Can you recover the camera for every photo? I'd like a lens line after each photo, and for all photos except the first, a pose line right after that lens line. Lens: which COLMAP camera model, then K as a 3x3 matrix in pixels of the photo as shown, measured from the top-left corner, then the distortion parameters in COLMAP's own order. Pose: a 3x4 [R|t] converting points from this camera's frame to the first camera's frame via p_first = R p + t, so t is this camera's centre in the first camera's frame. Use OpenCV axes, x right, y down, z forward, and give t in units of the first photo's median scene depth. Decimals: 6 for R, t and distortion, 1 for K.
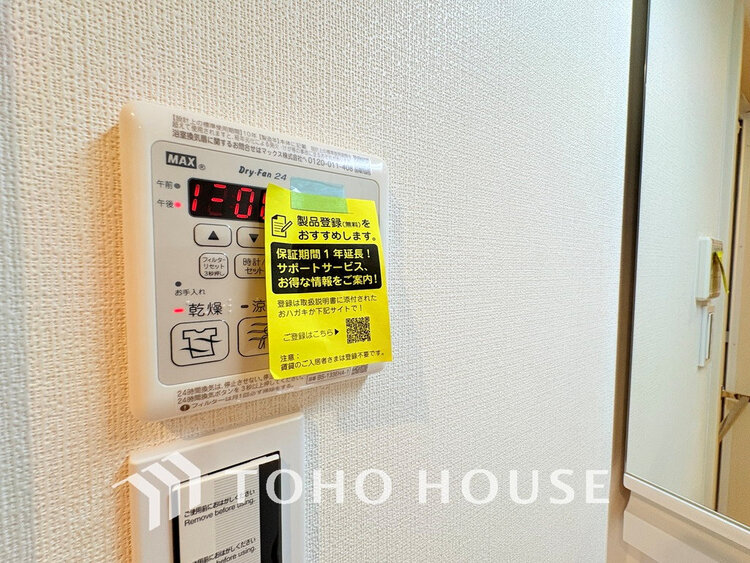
lens RADIAL K [[301.8, 0, 375.0], [0, 301.8, 281.5], [0, 0, 1]] dist [-0.000685, -0.000138]
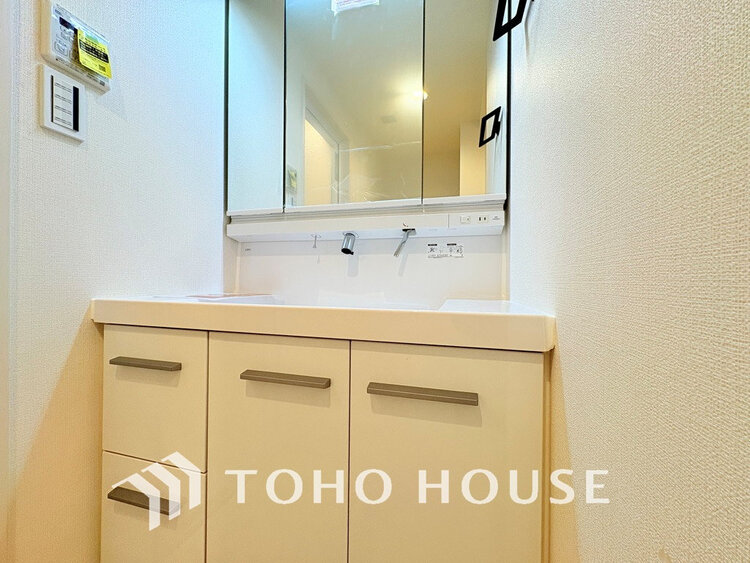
lens RADIAL K [[301.8, 0, 375.0], [0, 301.8, 281.5], [0, 0, 1]] dist [-0.000685, -0.000138]
pose [[0.752318, 0.000391, 0.658800, 0.047583], [0.028413, 0.999050, -0.033040, 3.860058], [-0.658187, 0.043576, 0.751592, -5.333289]]
